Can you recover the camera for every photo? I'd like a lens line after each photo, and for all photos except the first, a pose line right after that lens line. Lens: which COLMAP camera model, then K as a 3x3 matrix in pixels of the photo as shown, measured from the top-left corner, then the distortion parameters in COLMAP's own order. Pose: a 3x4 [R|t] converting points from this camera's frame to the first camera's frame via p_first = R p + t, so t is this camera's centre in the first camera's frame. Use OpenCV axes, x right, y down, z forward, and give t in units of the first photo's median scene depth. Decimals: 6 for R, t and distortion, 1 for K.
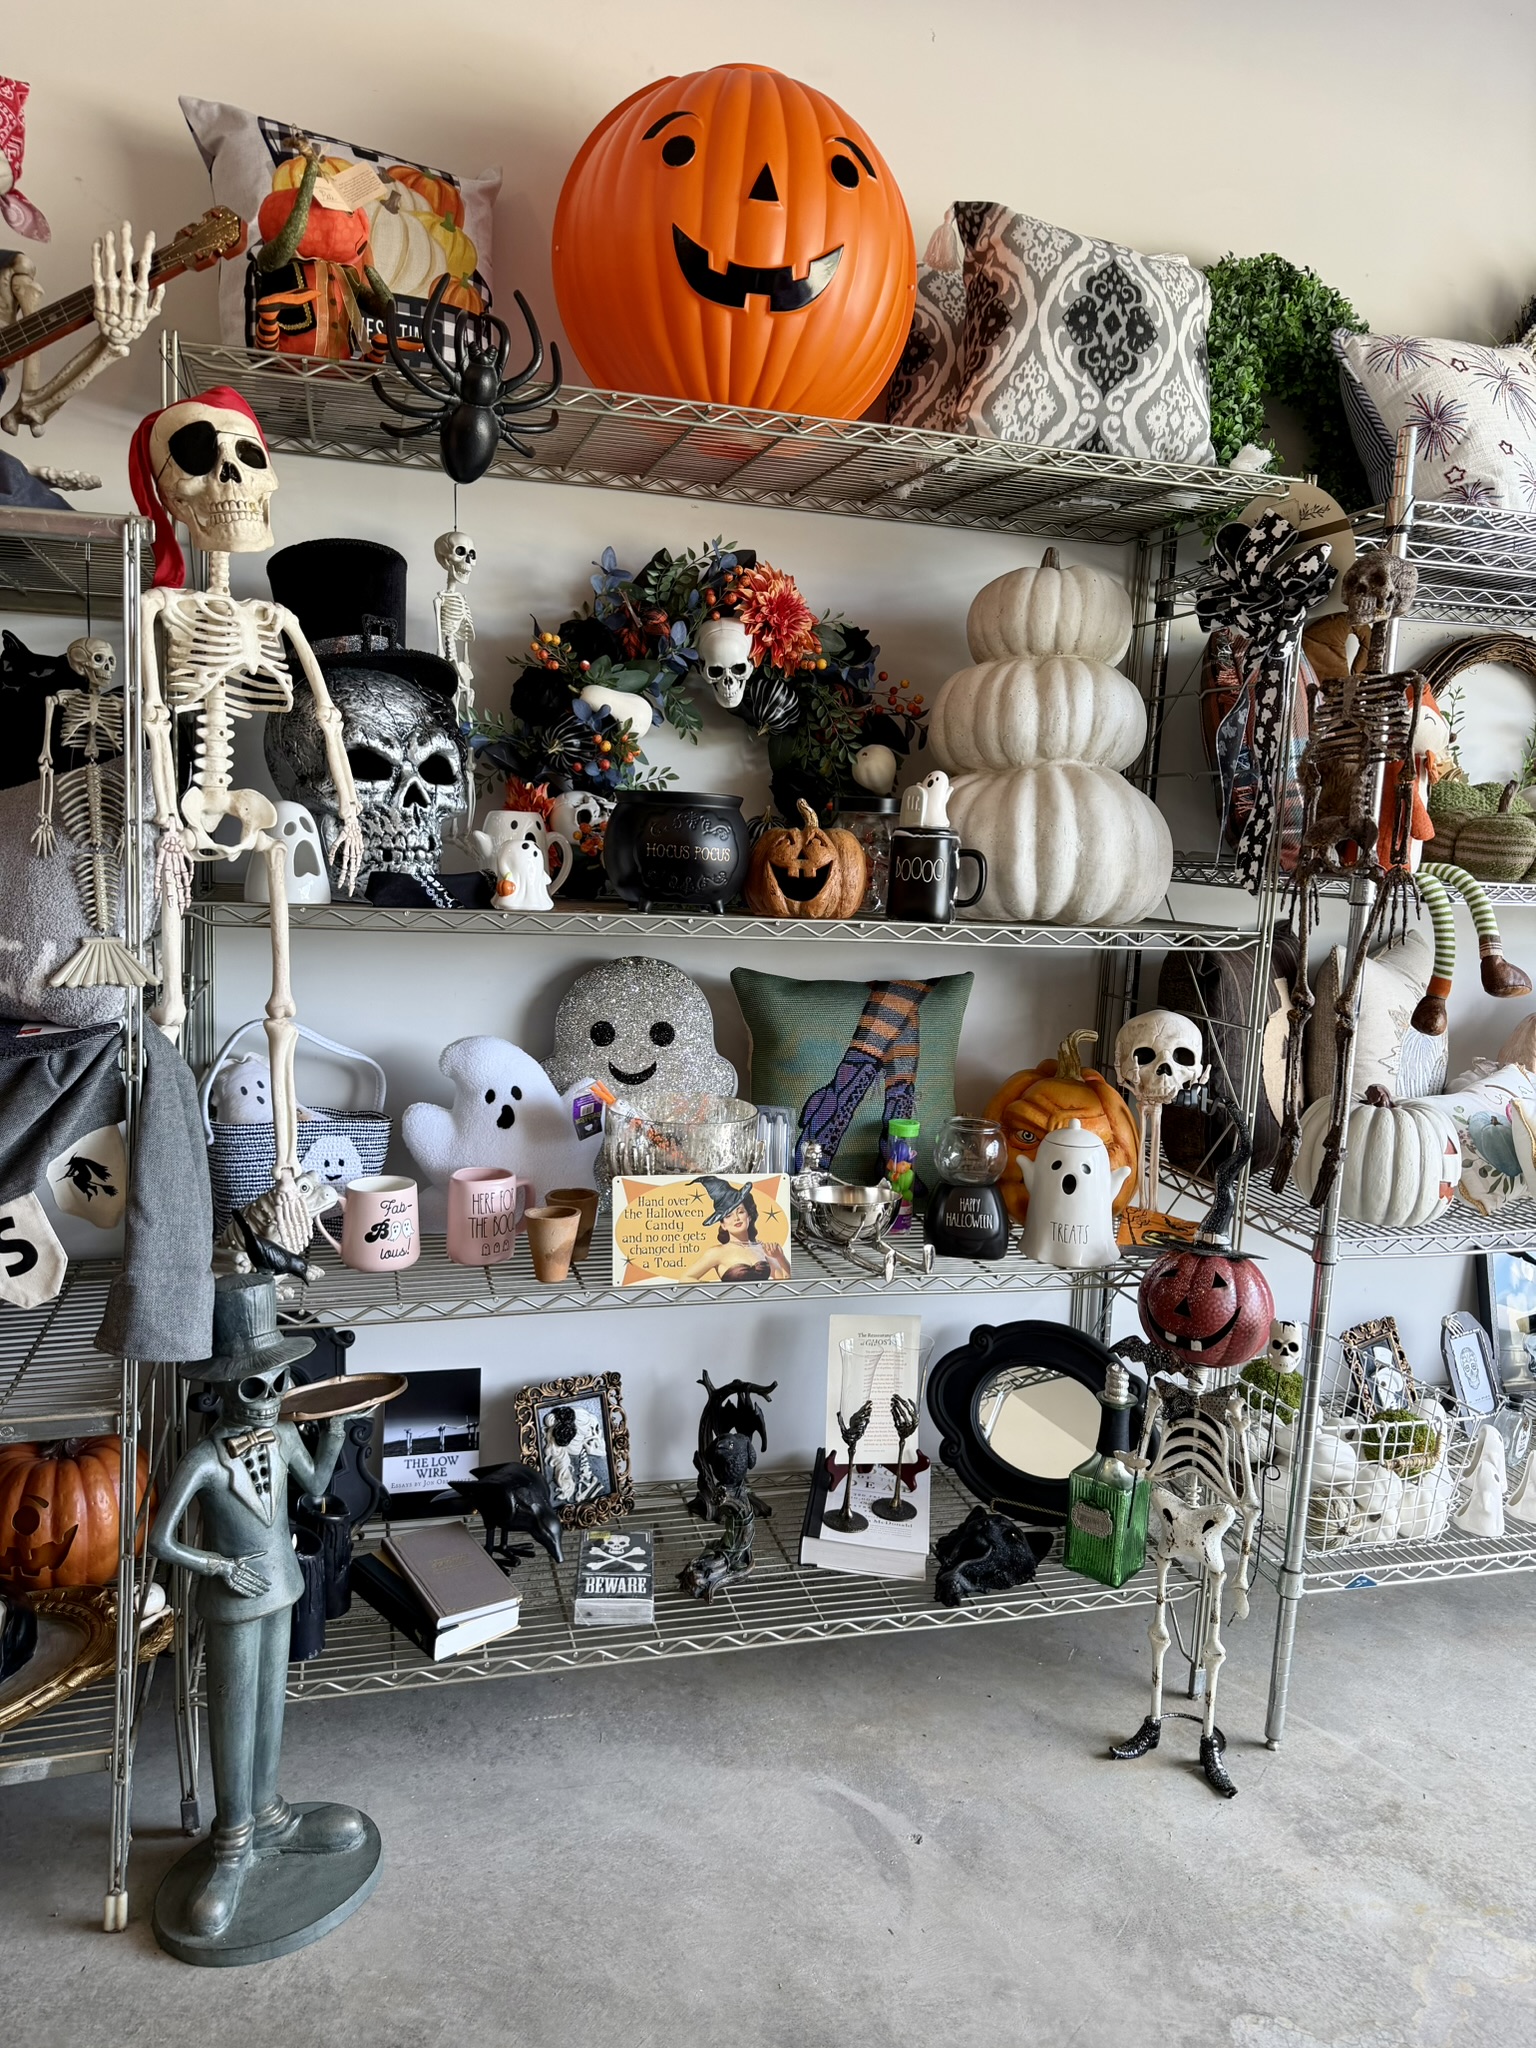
lens RADIAL K [[1437.1, 0, 768.0], [0, 1437.1, 1024.0], [0, 0, 1]] dist [0.028310, -0.036800]
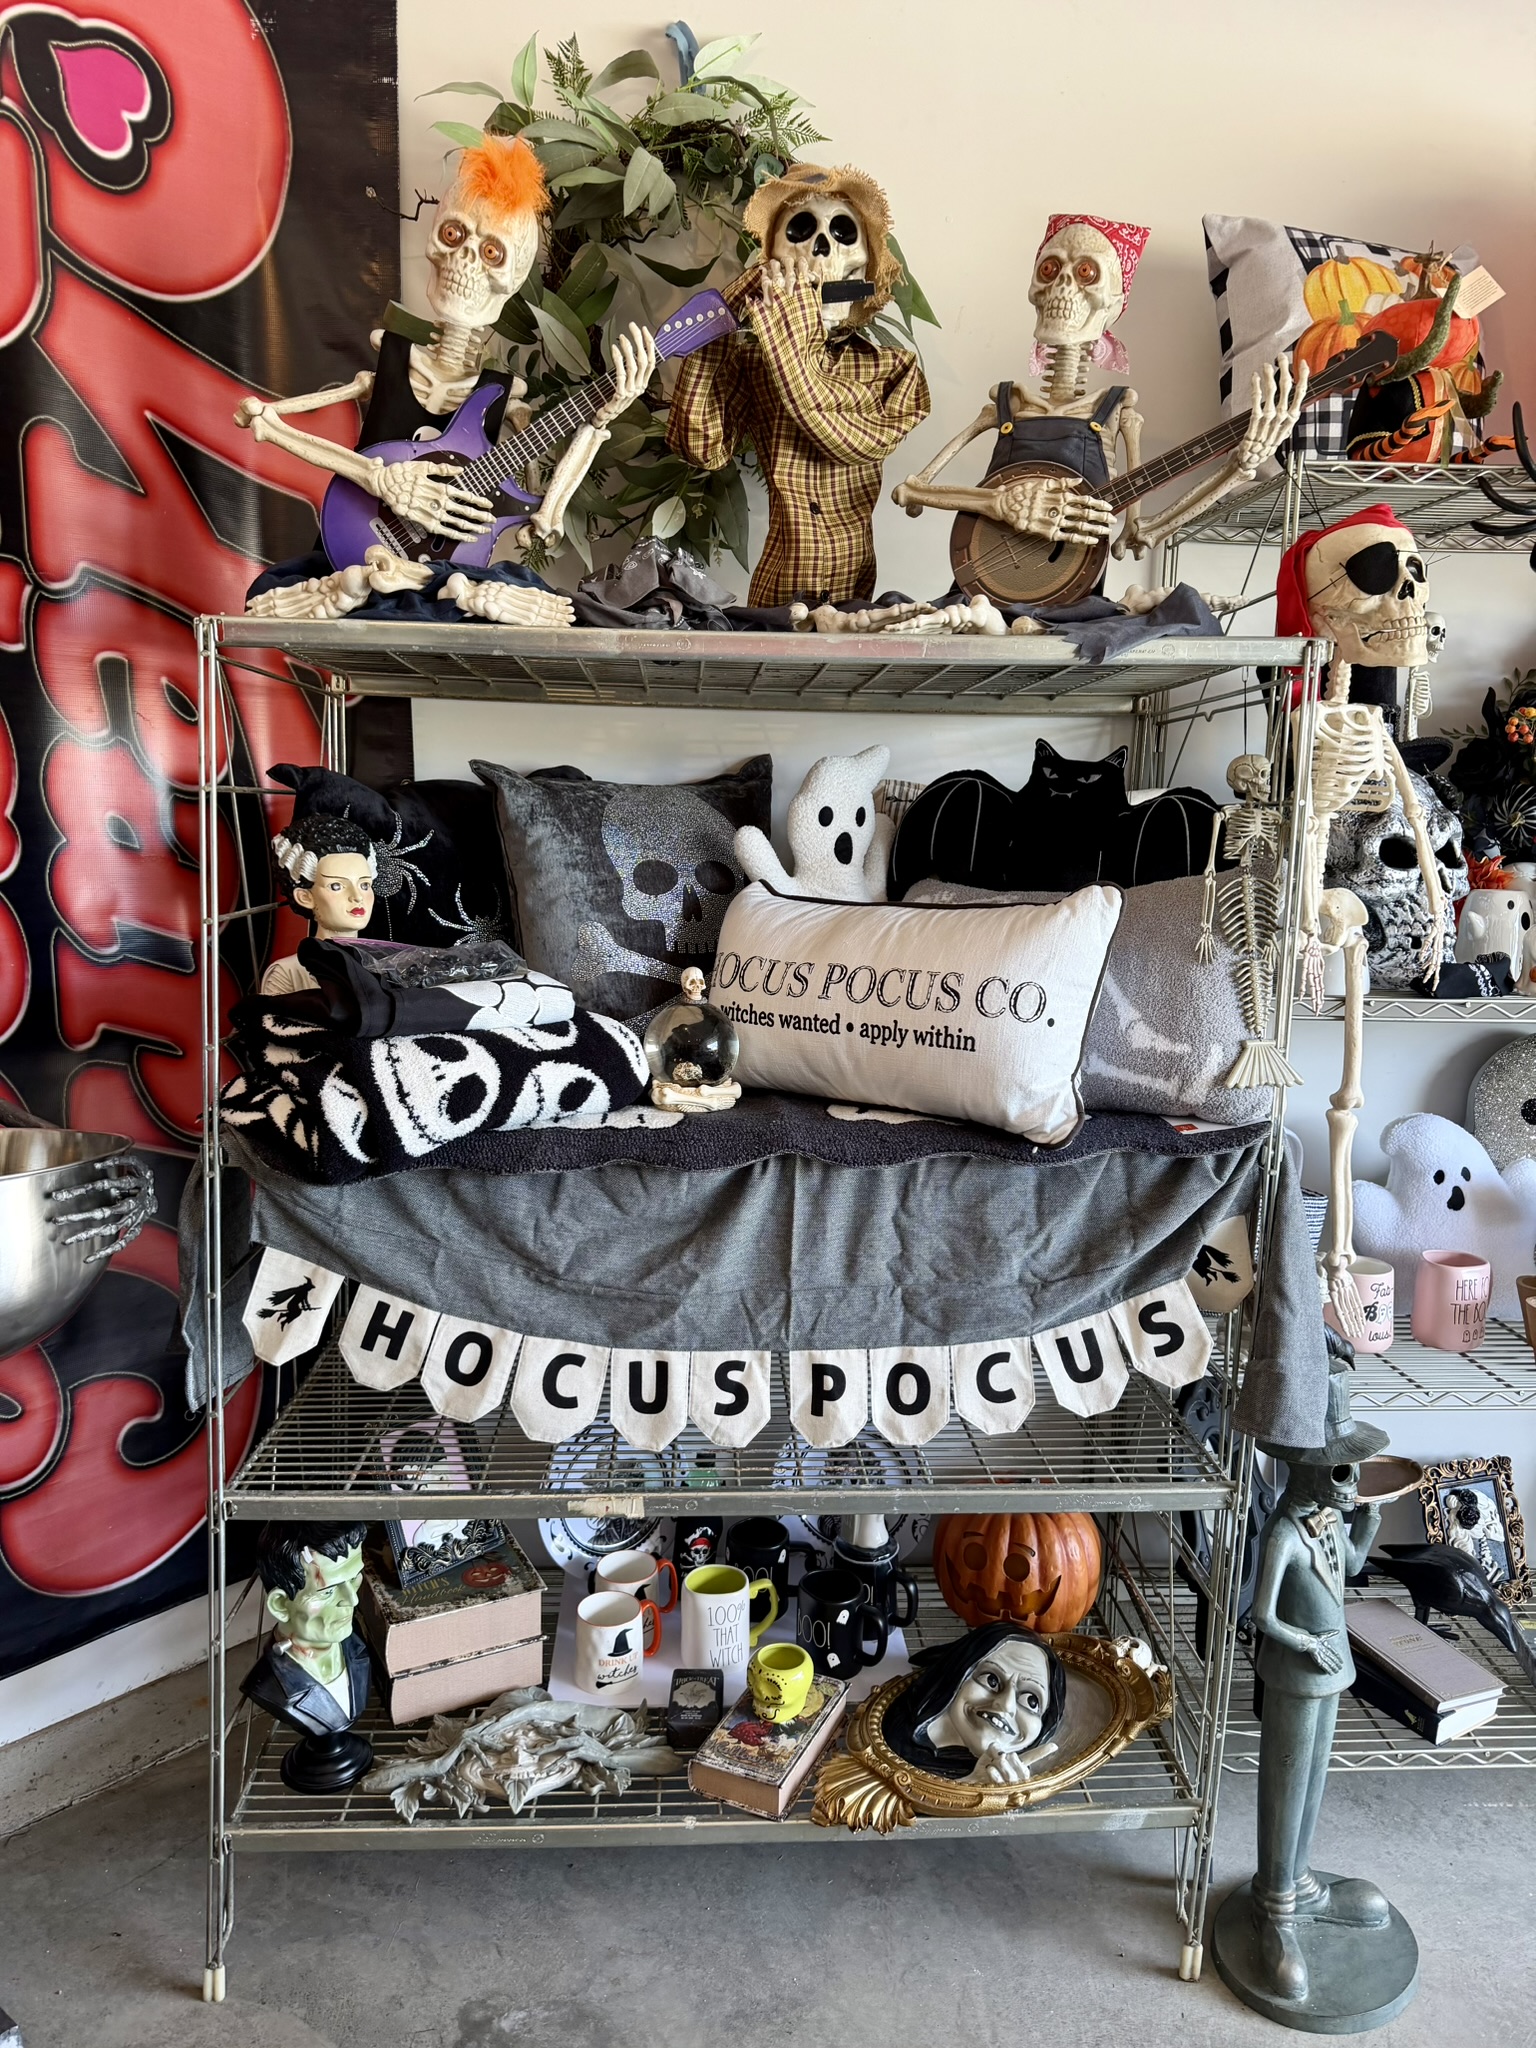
lens RADIAL K [[1447.6, 0, 779.6], [0, 1447.6, 1032.7], [0, 0, 1]] dist [0.026513, -0.034964]
pose [[0.975578, 0.006062, -0.219572, -0.454960], [-0.006300, 0.999980, -0.000383, -0.049749], [0.219565, 0.001757, 0.975596, -0.084442]]
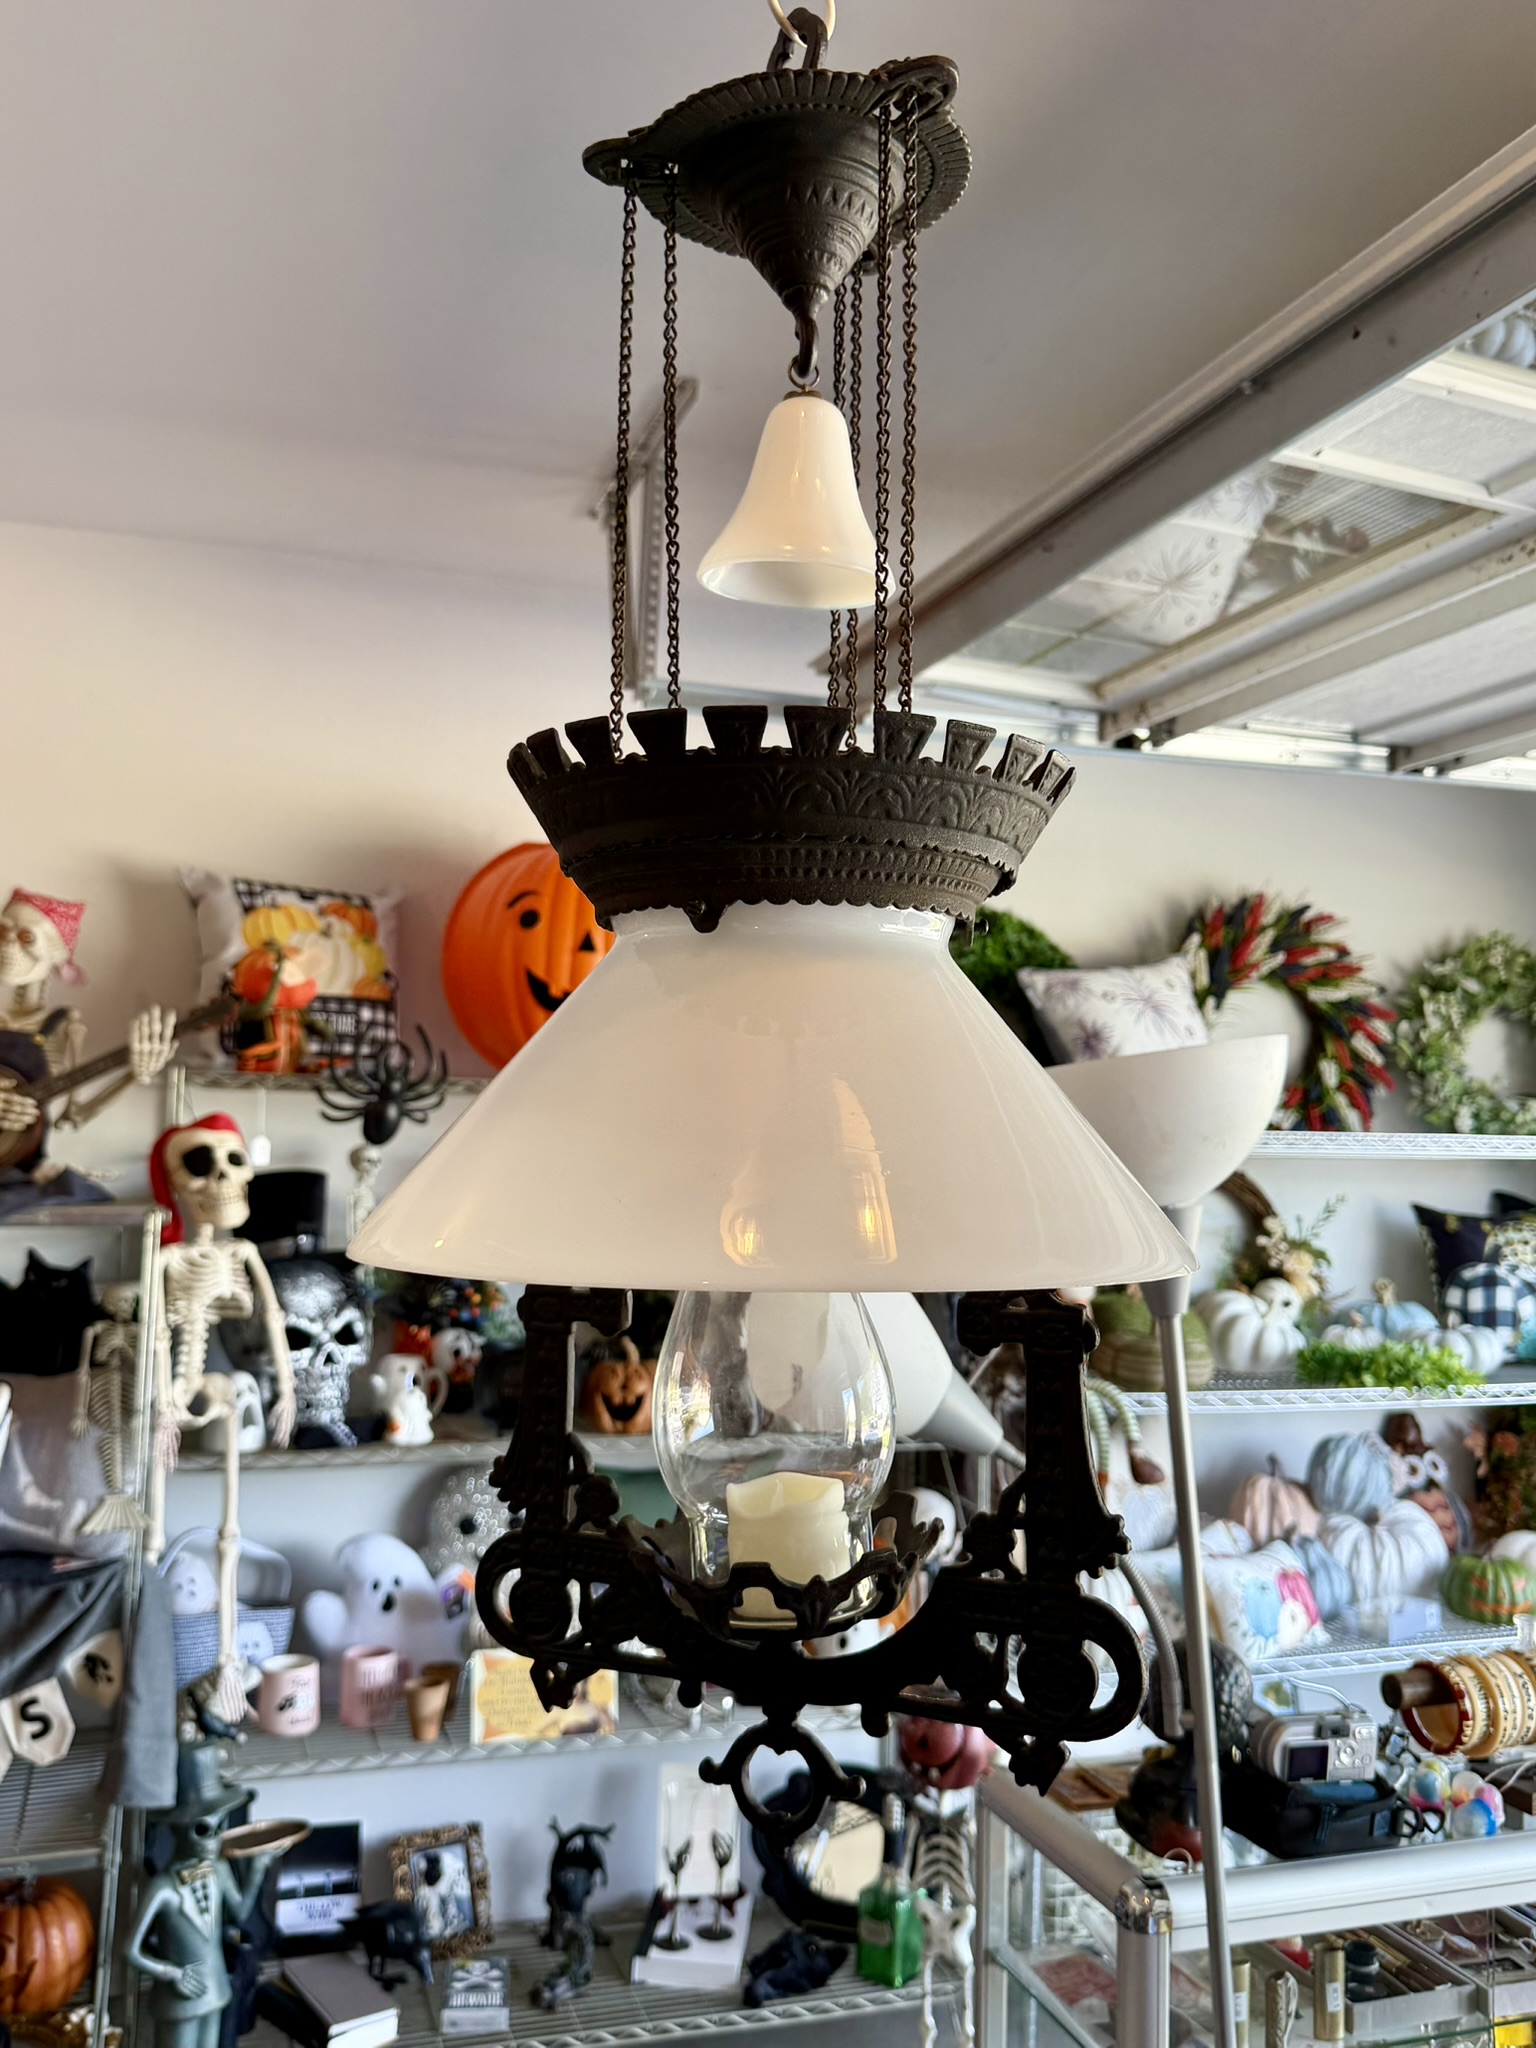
lens RADIAL K [[1782.7, 0, 816.5], [0, 1782.7, 1024.1], [0, 0, 1]] dist [-0.000552, -0.034630]
pose [[0.997418, -0.010981, 0.070972, 0.089869], [0.025311, 0.978582, -0.204295, -0.111039], [-0.067208, 0.205564, 0.976333, -0.695465]]
